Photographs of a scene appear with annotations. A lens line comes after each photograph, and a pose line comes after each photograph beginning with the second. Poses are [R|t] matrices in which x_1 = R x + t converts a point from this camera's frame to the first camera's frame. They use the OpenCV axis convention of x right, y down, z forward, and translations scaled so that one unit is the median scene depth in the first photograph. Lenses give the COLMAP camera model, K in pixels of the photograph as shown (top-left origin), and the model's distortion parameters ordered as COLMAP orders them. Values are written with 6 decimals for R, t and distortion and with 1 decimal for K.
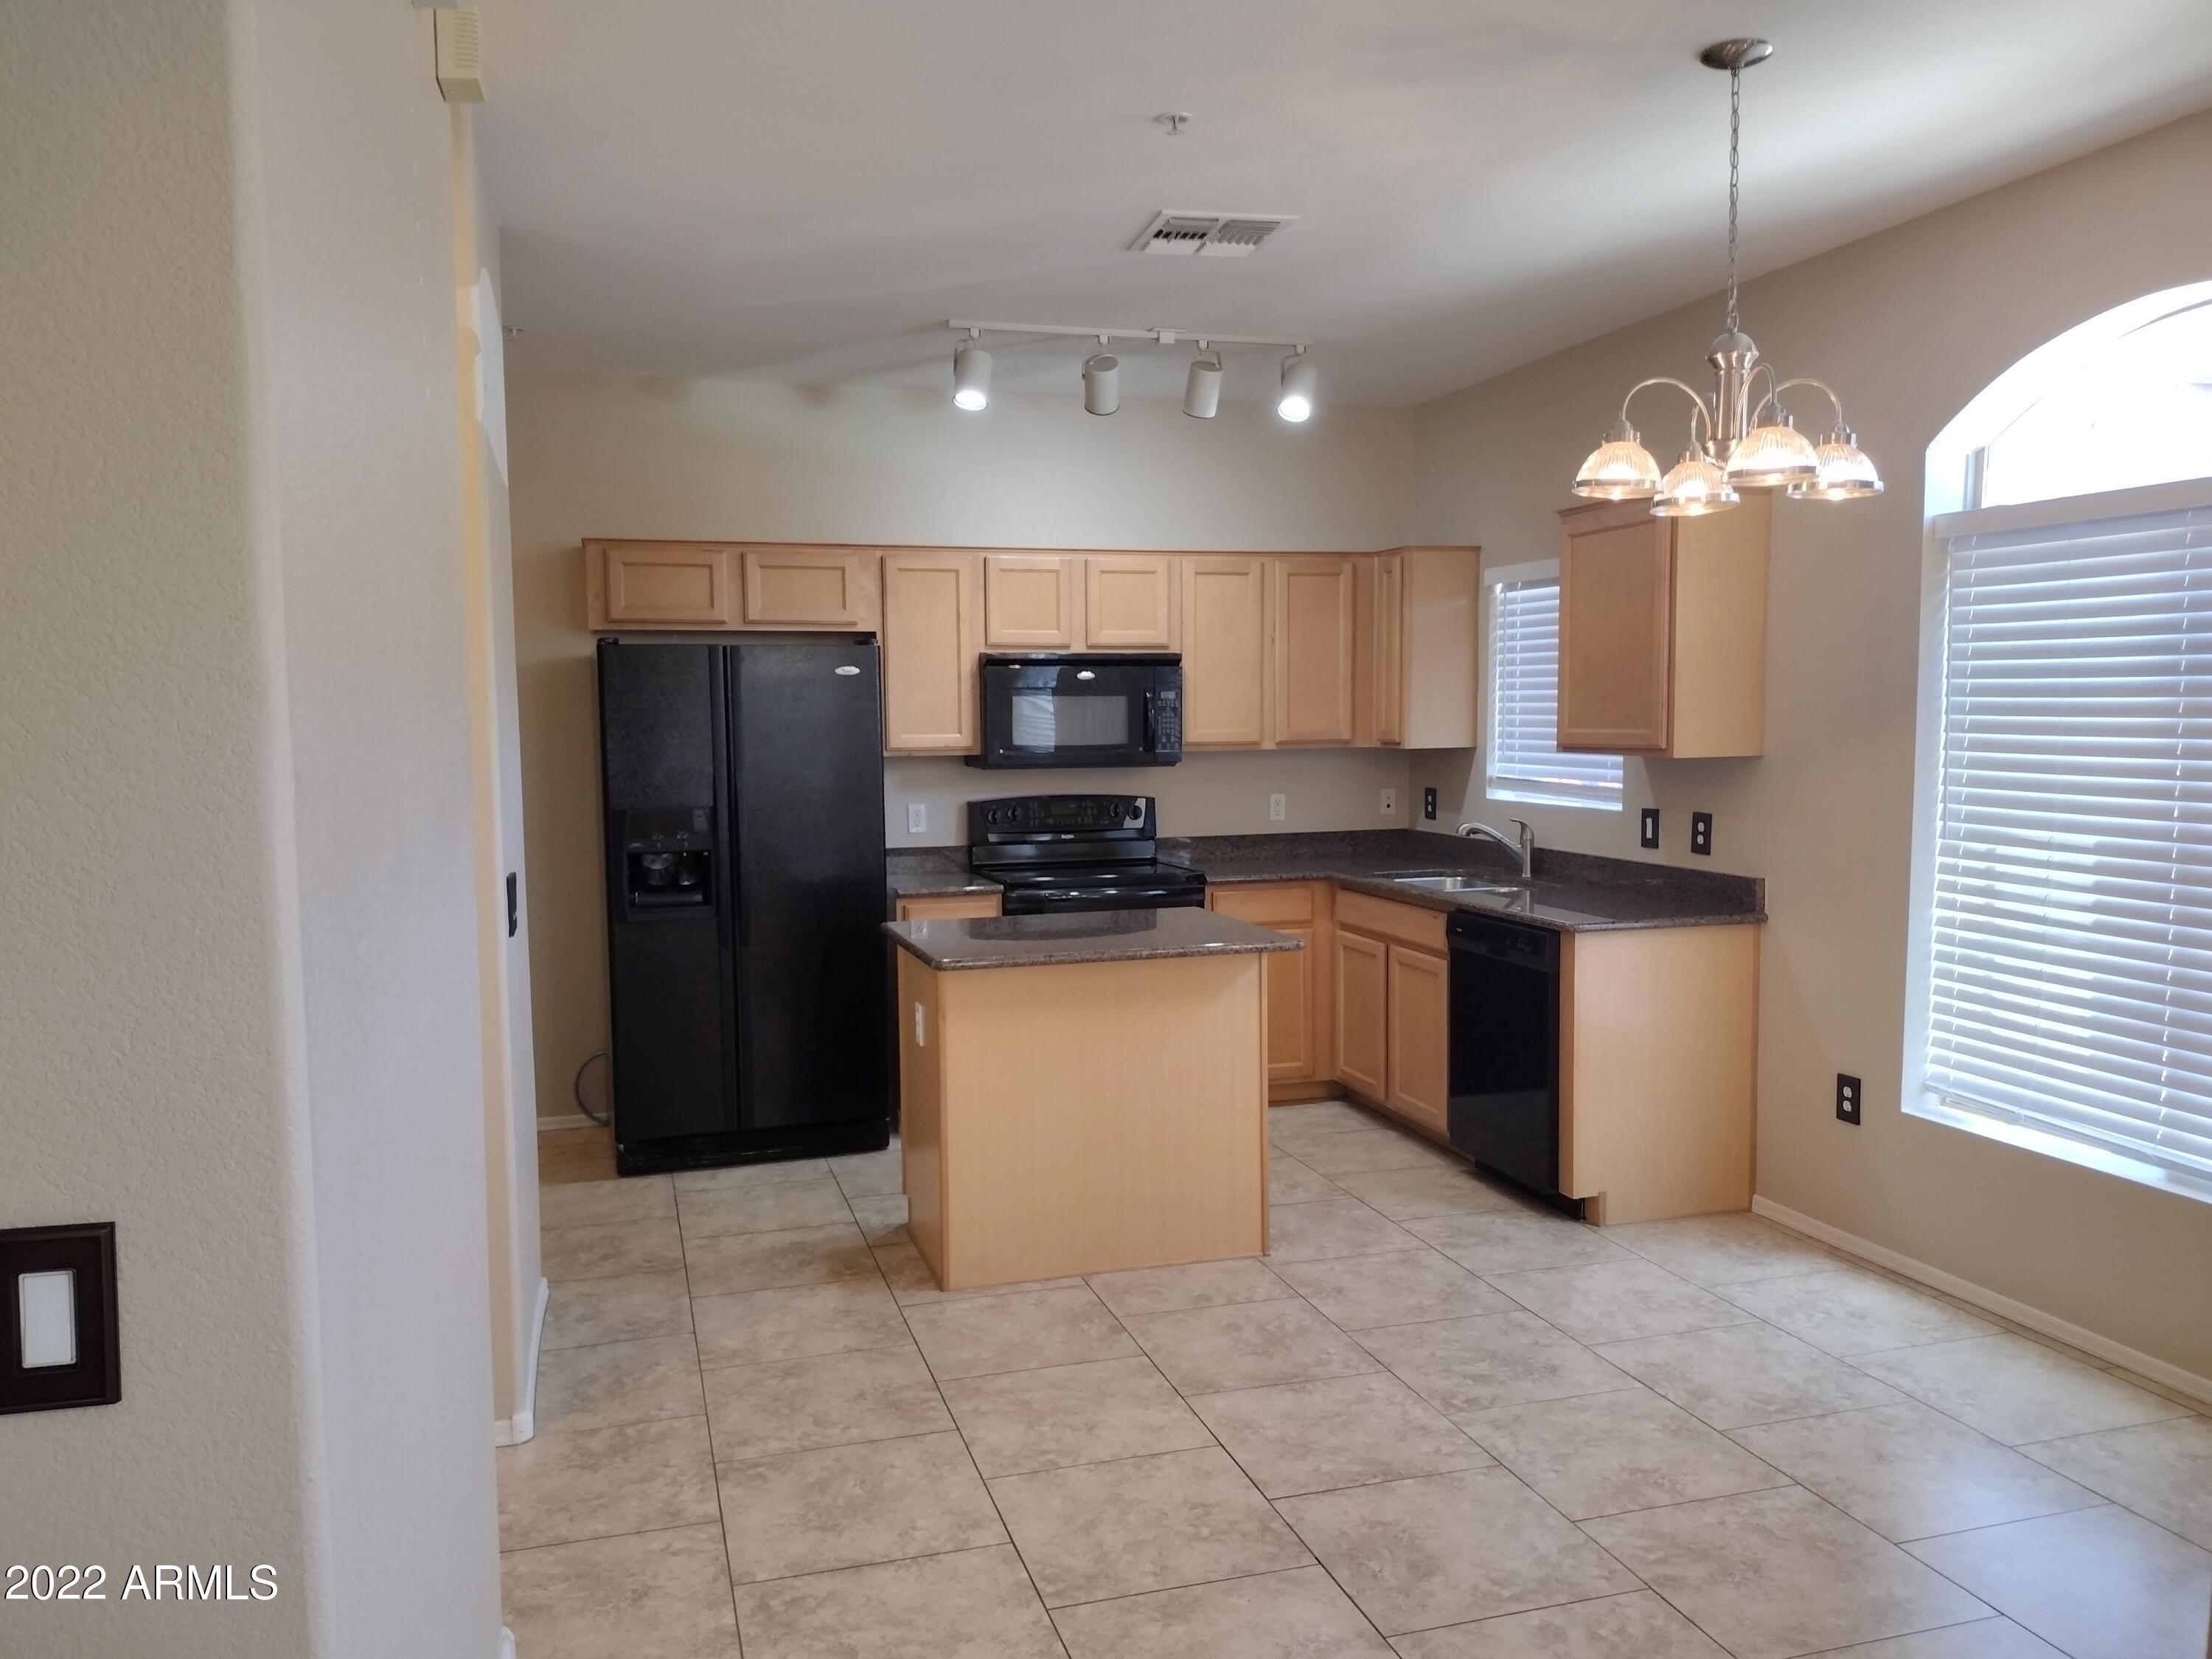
lens RADIAL K [[1674.7, 0, 1106.0], [0, 1674.7, 829.5], [0, 0, 1]] dist [0.127051, -0.238708]
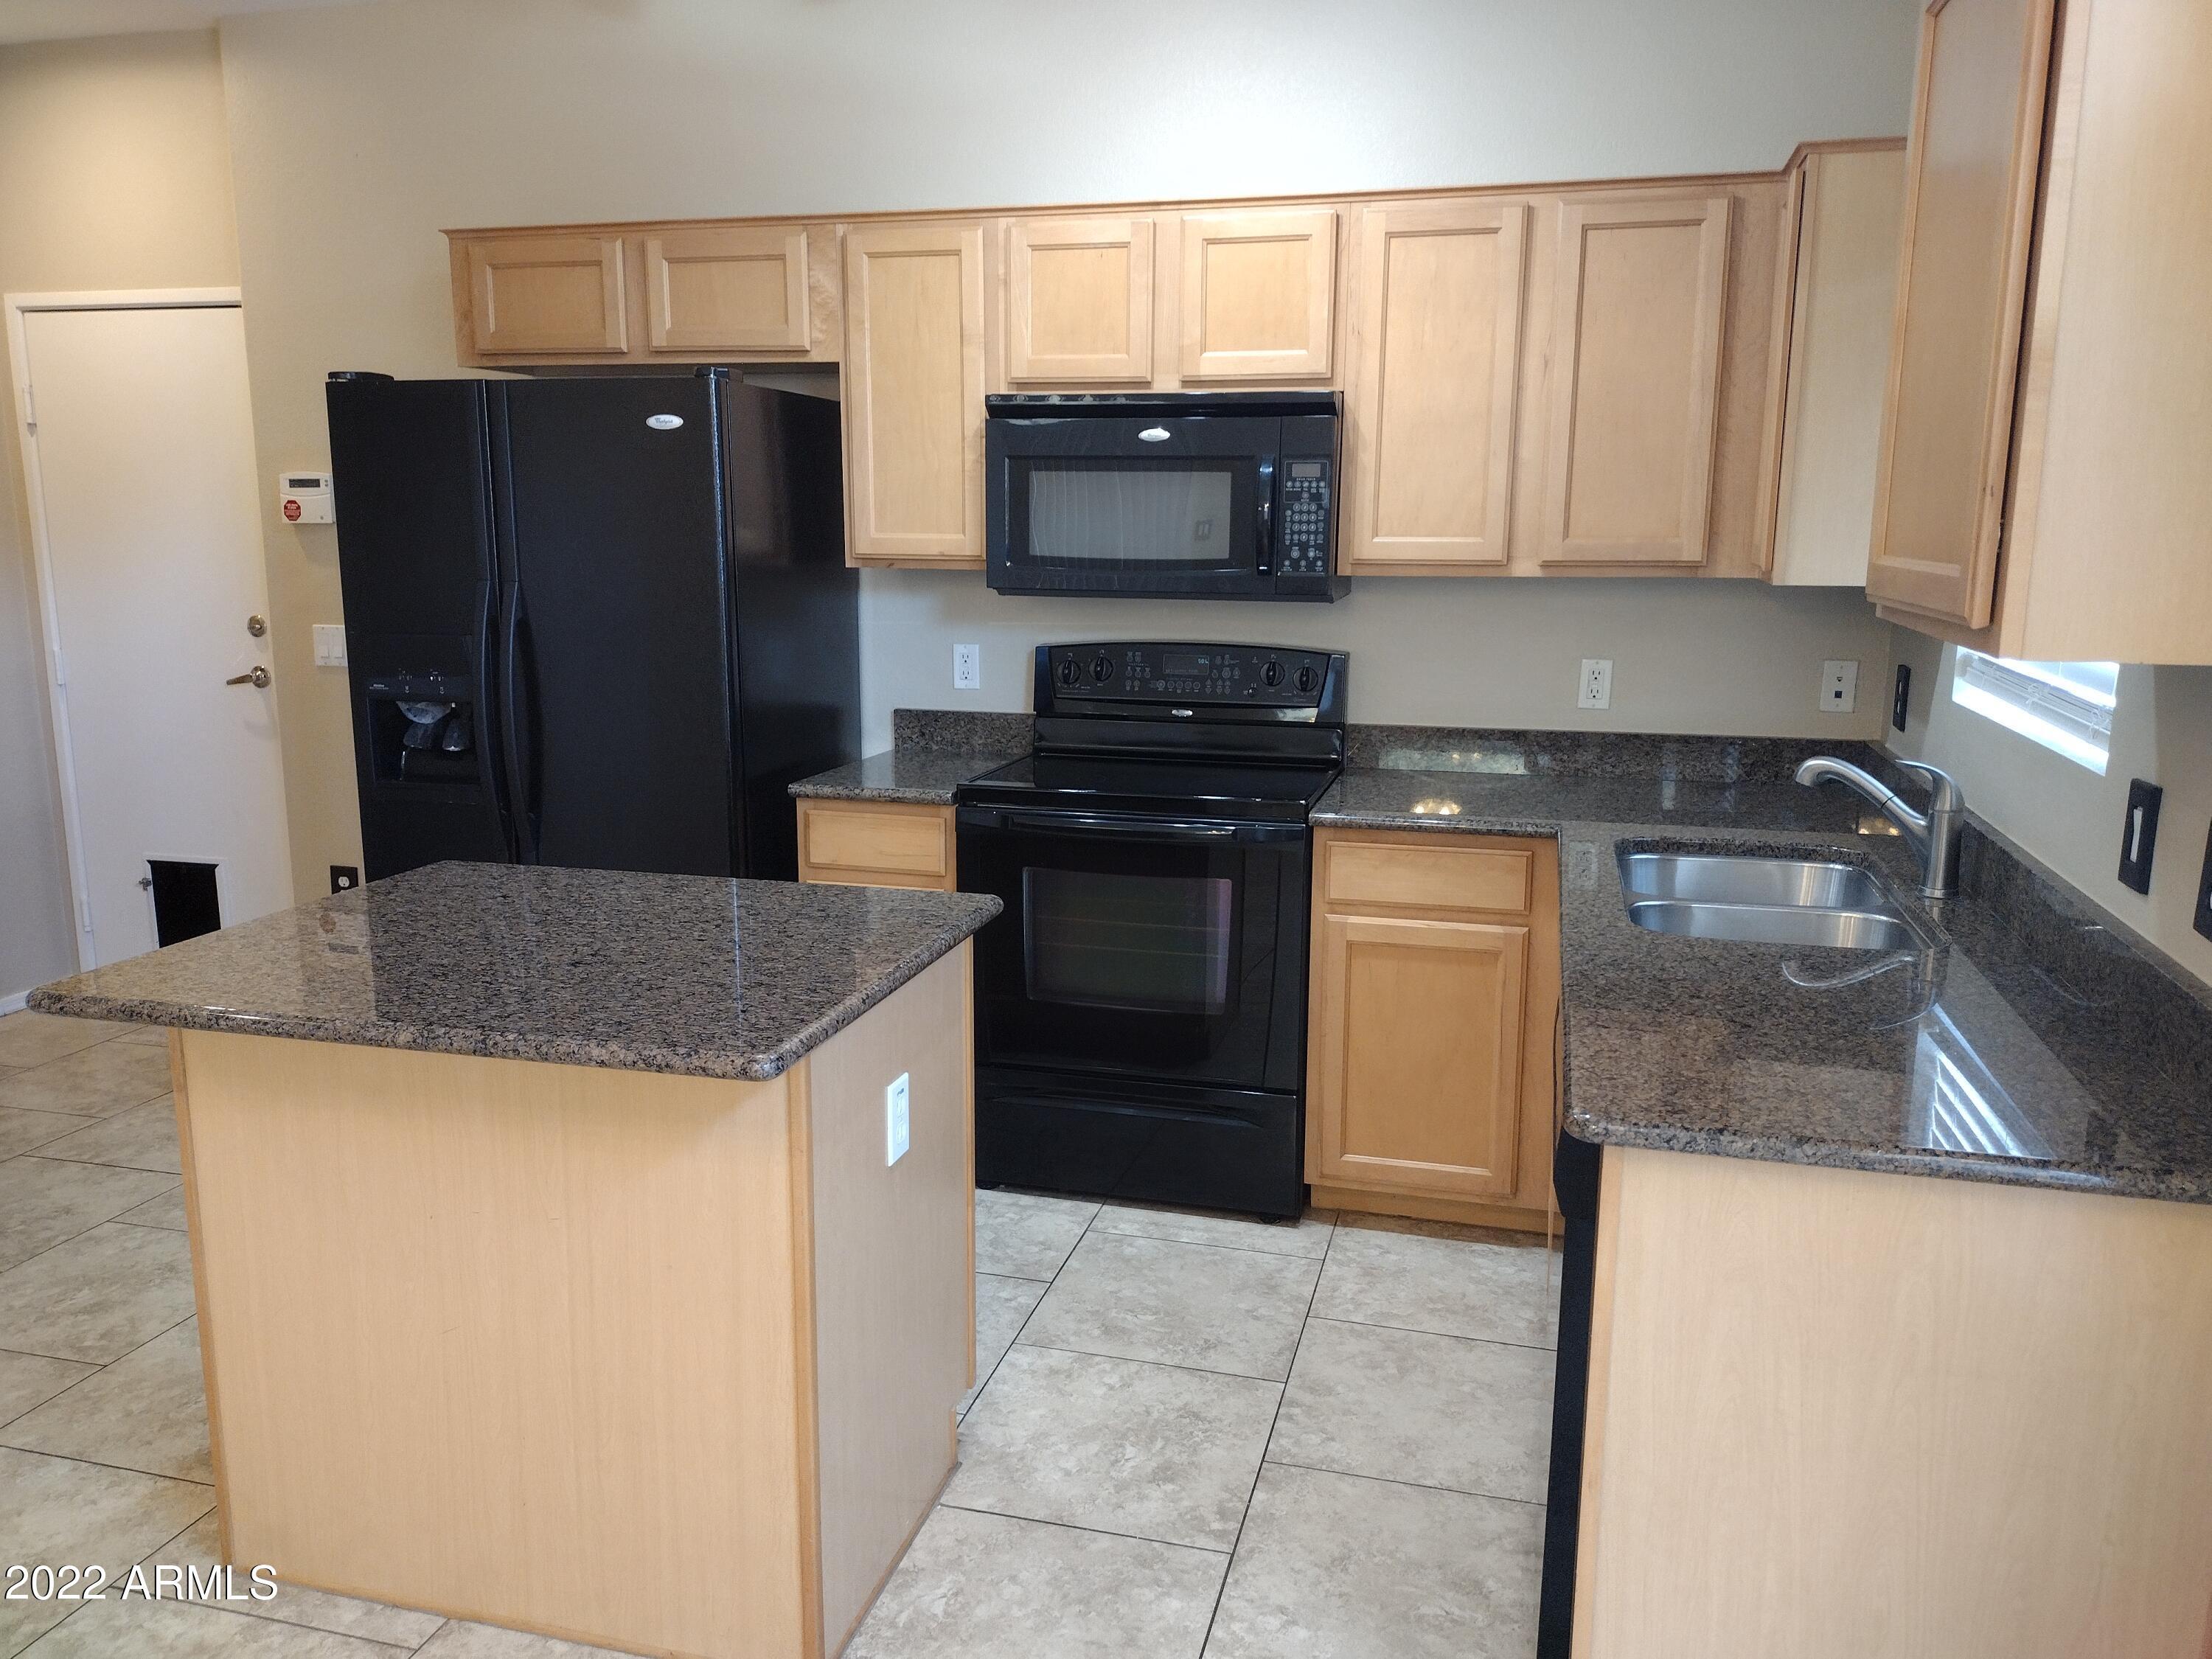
lens RADIAL K [[1674.7, 0, 1106.0], [0, 1674.7, 829.5], [0, 0, 1]] dist [0.127051, -0.238708]
pose [[0.852788, 0.113912, -0.509682, 0.275649], [-0.052125, 0.989615, 0.133960, -0.034814], [0.519649, -0.087672, 0.849870, 0.490680]]
